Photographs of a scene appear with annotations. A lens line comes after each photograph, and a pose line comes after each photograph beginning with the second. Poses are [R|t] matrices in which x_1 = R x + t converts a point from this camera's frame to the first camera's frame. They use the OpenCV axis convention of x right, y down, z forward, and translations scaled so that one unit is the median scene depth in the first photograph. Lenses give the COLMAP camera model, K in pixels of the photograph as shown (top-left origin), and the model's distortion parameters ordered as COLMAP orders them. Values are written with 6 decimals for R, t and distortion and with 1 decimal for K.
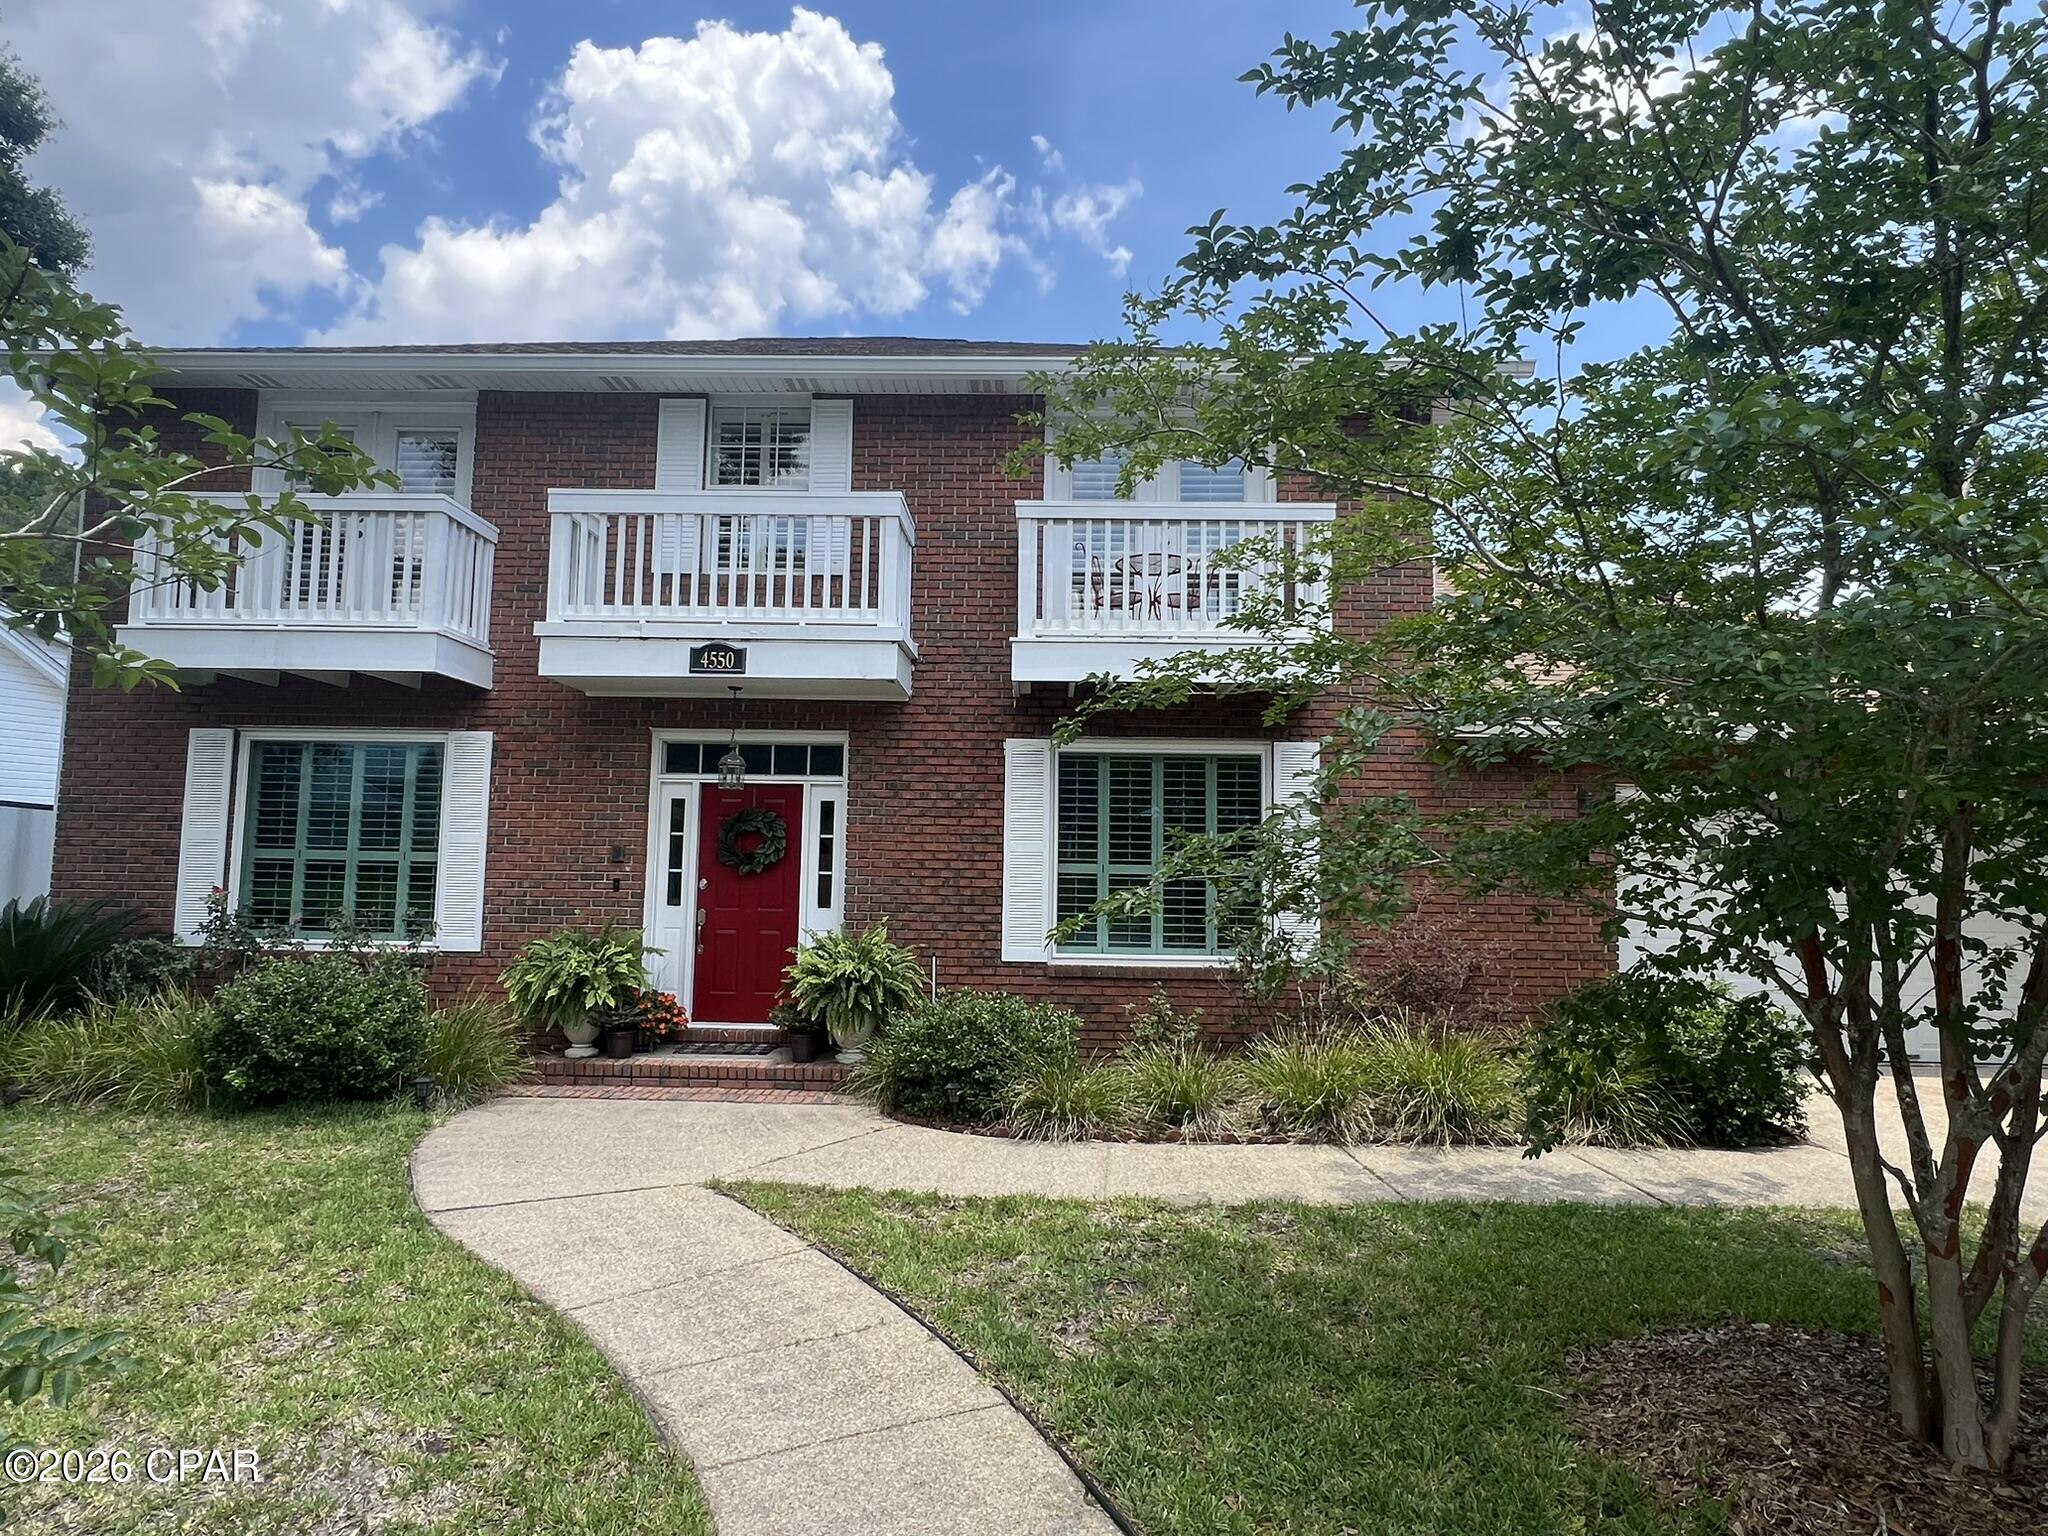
lens RADIAL K [[1138.4, 0, 1022.6], [0, 1138.4, 773.8], [0, 0, 1]] dist [0.003794, -0.000691]
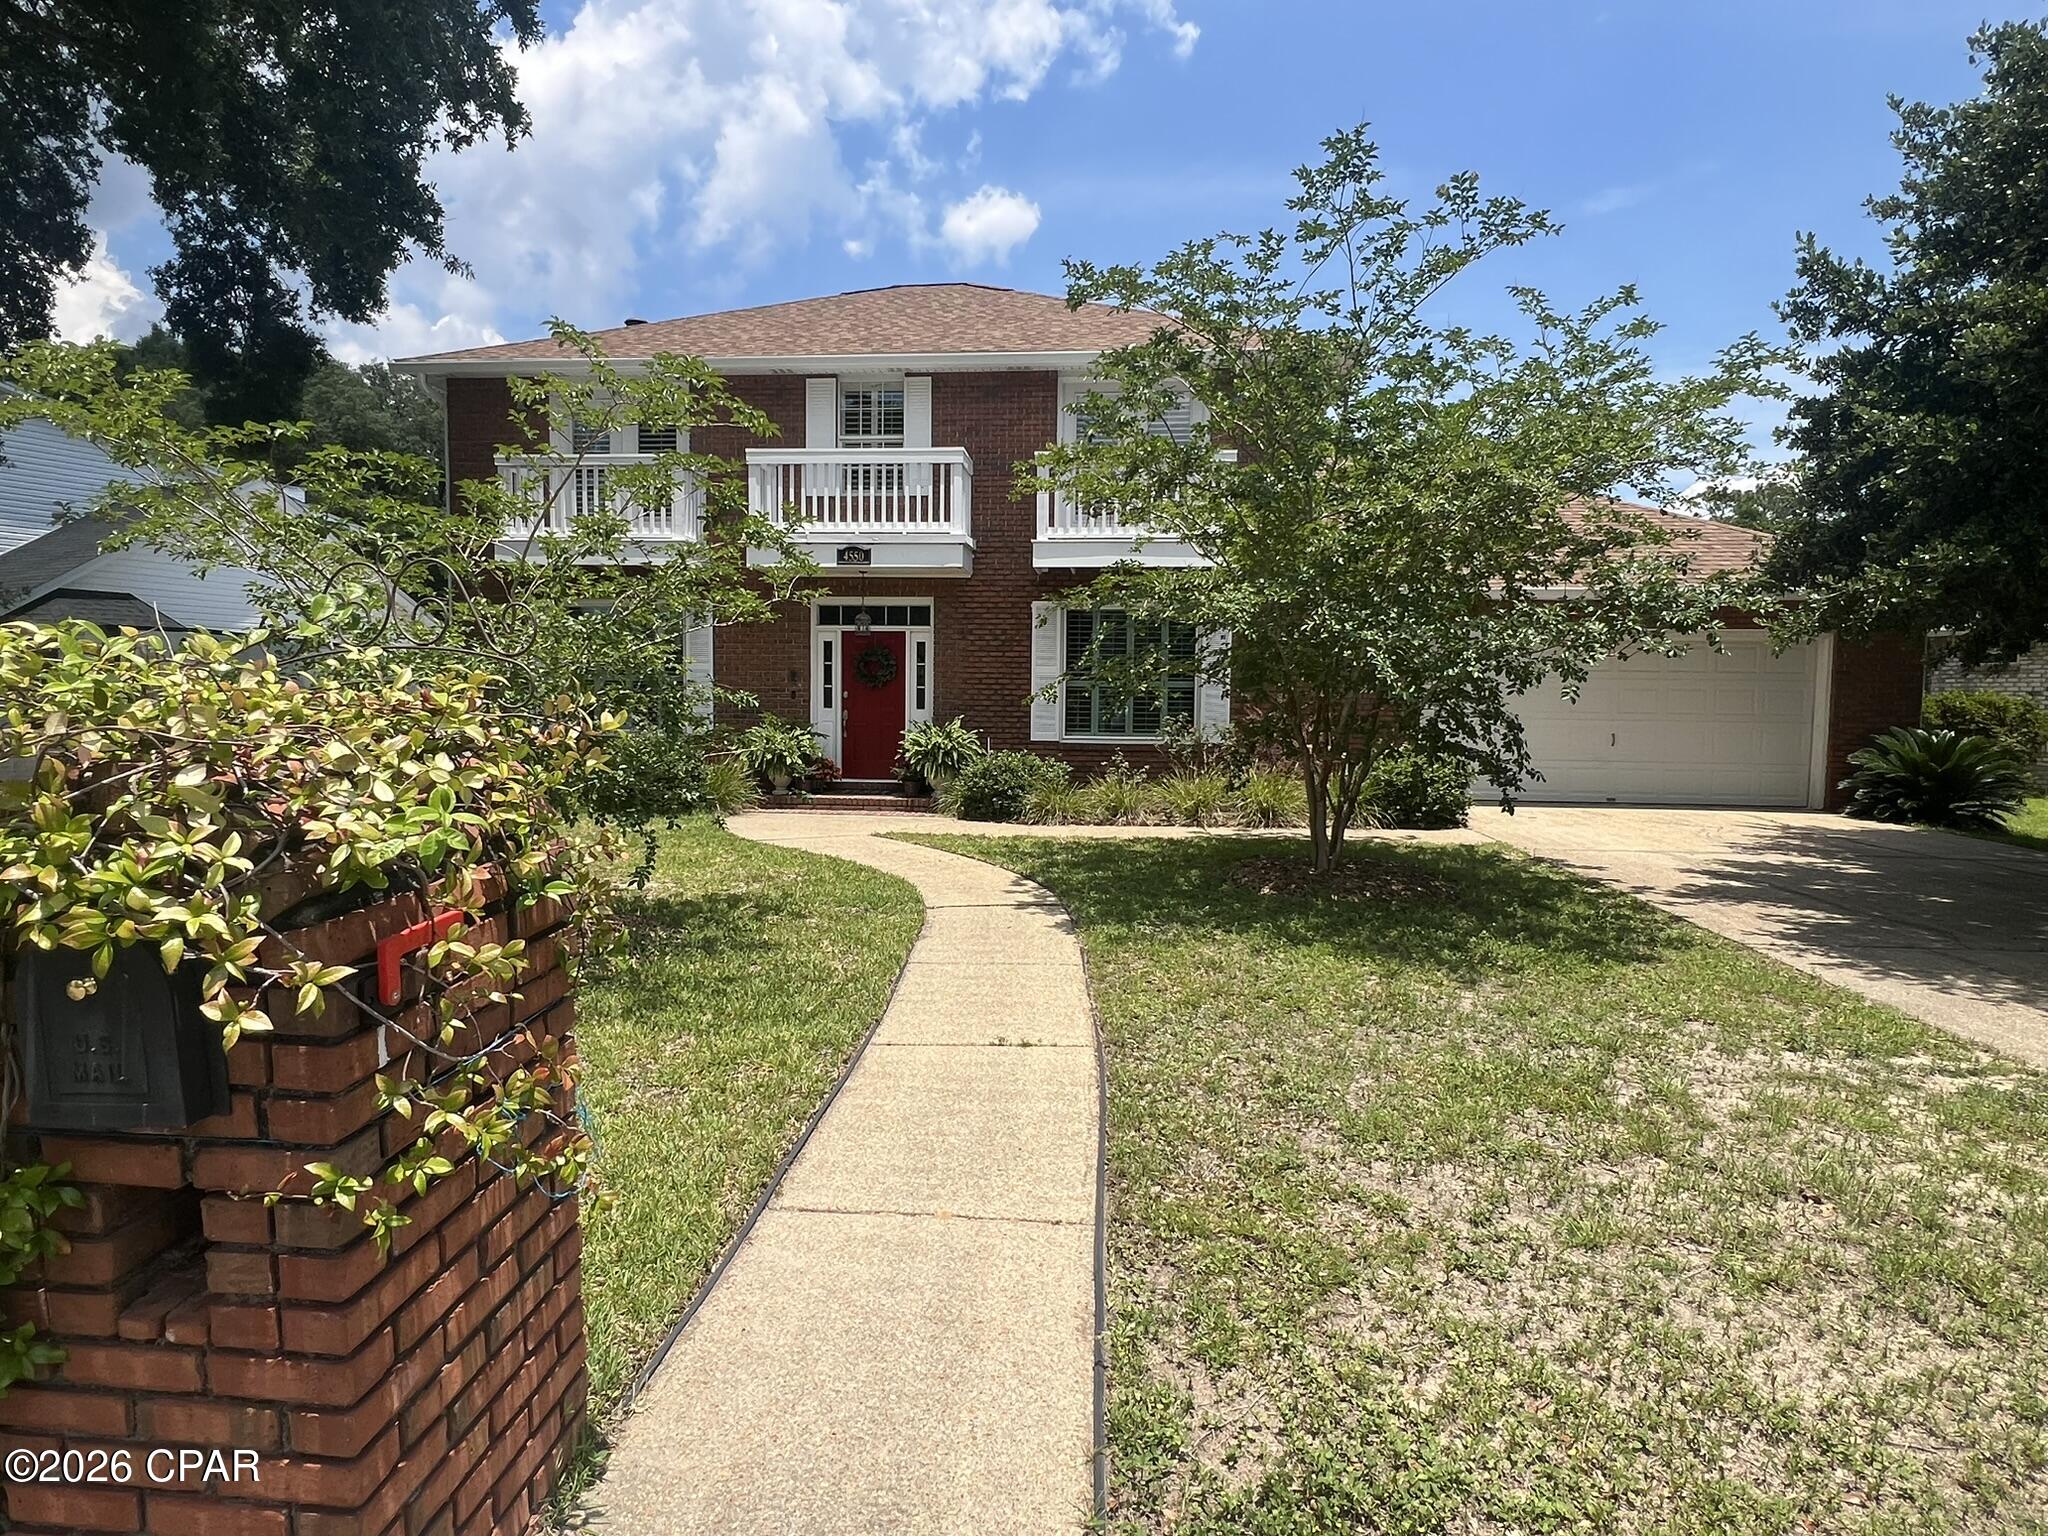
lens RADIAL K [[1138.4, 0, 1022.6], [0, 1138.4, 773.8], [0, 0, 1]] dist [0.003794, -0.000691]
pose [[0.997853, -0.000189, -0.065499, 0.079532], [0.009738, 0.989312, 0.145492, -0.025390], [0.064772, -0.145817, 0.987189, -0.630421]]
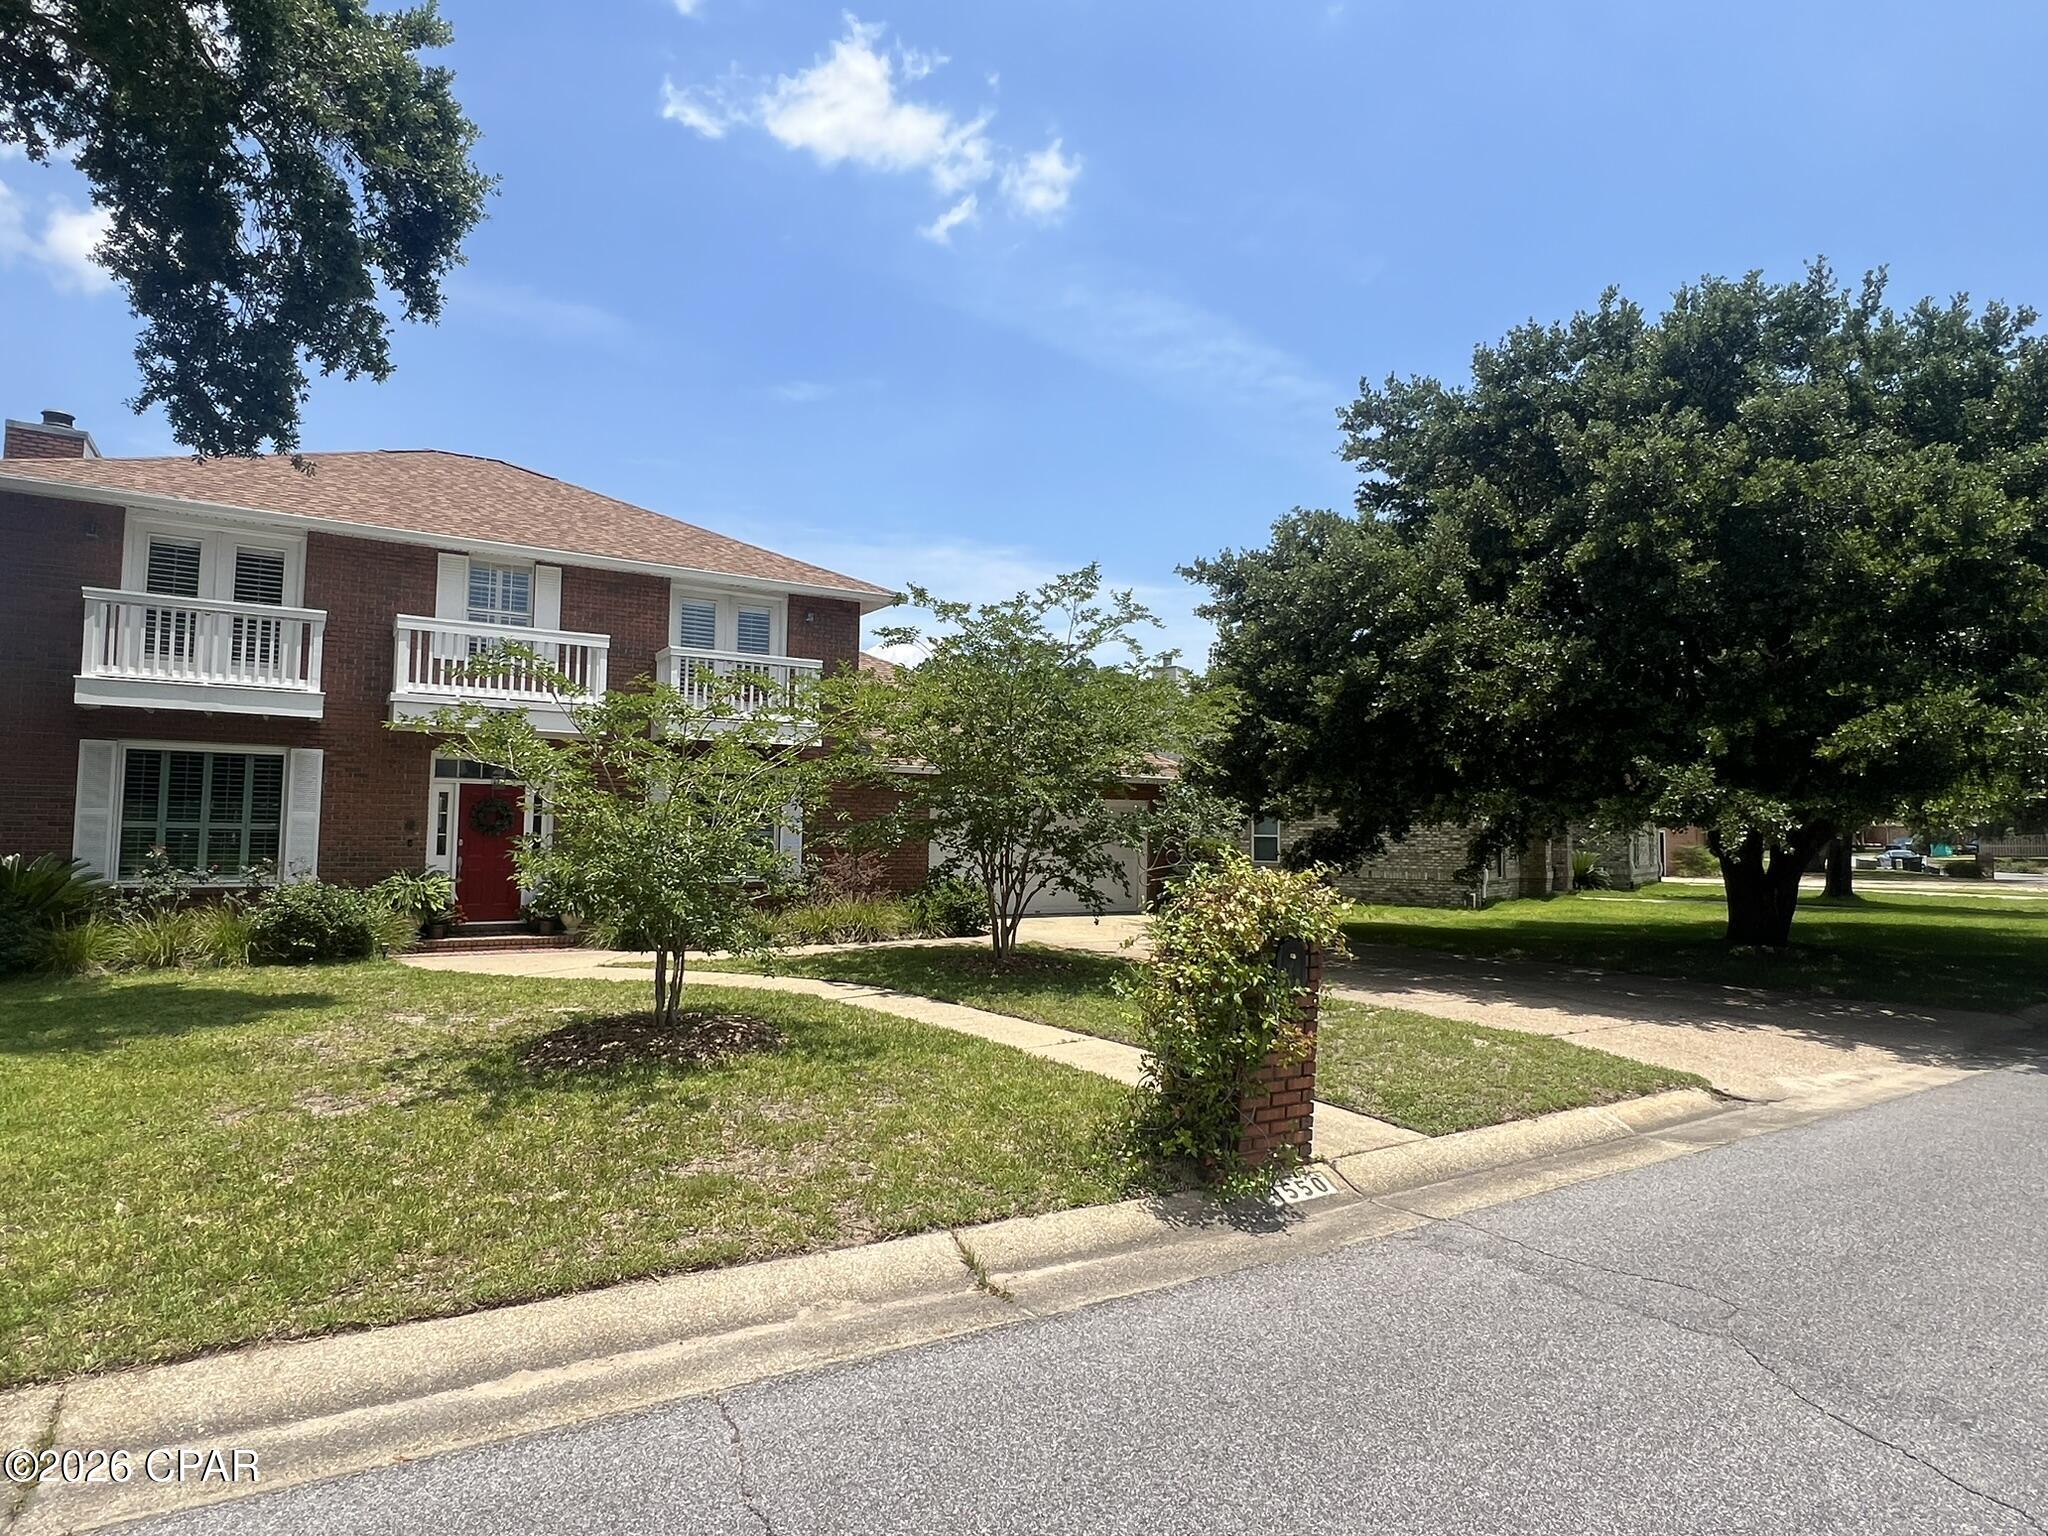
lens RADIAL K [[1131.5, 0, 1015.1], [0, 1131.5, 760.9], [0, 0, 1]] dist [-0.001197, 0.002439]
pose [[0.834835, 0.030914, 0.549631, -0.565595], [-0.044345, 0.998954, 0.011169, -0.088182], [-0.548710, -0.033698, 0.835333, -0.945153]]
